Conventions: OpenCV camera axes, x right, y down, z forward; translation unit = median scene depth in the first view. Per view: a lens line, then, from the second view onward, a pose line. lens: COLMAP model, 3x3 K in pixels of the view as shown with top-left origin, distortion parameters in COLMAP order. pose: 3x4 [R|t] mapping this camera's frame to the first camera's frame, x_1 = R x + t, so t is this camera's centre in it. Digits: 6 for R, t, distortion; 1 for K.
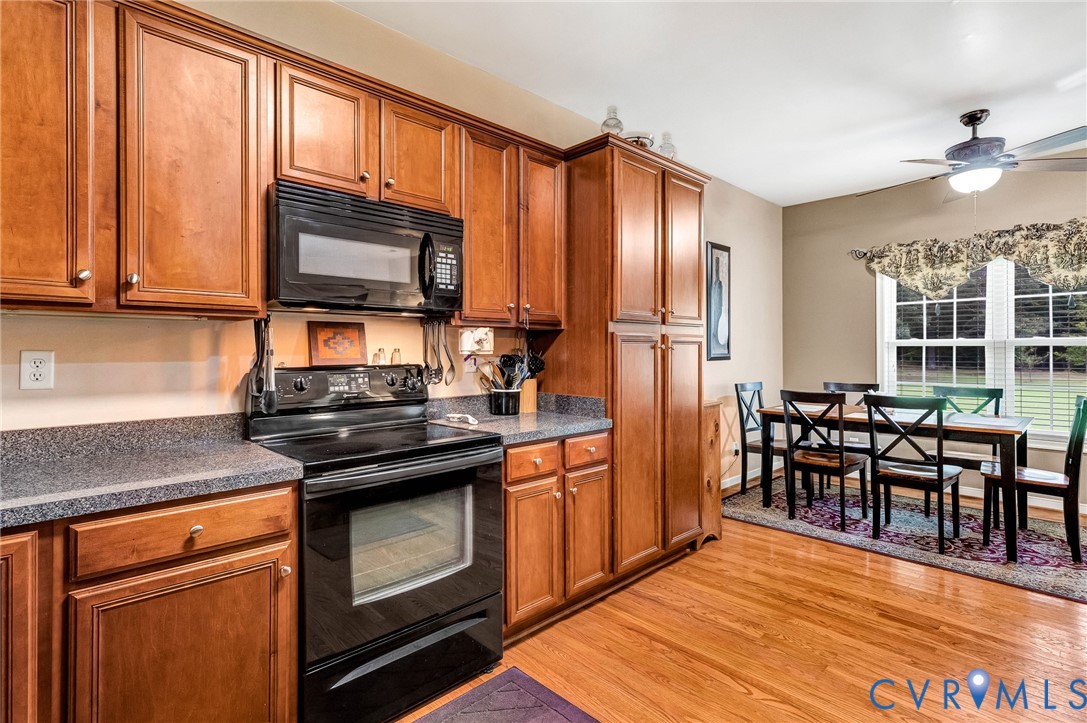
lens RADIAL K [[529.8, 0, 545.1], [0, 529.8, 347.5], [0, 0, 1]] dist [0.018772, -0.000027]
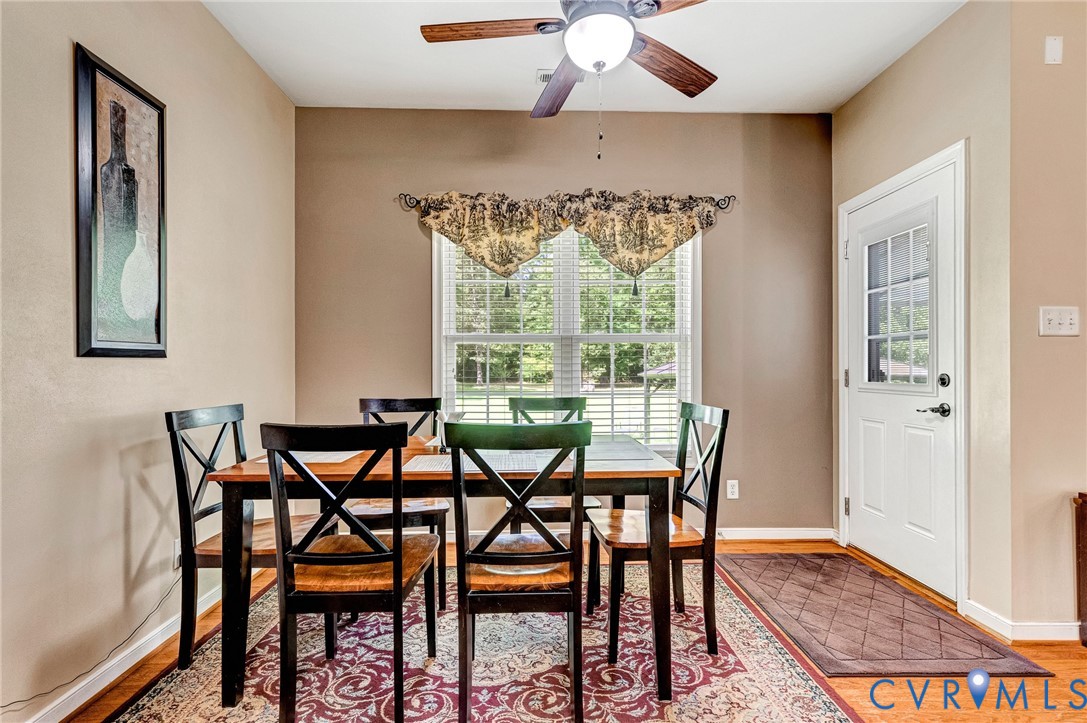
lens RADIAL K [[527.8, 0, 550.5], [0, 527.8, 359.3], [0, 0, 1]] dist [0.002550, 0.000385]
pose [[0.669268, 0.008275, 0.742975, 0.262956], [-0.006392, 0.999965, -0.005379, 0.027593], [-0.742994, -0.001149, 0.669297, 0.516046]]
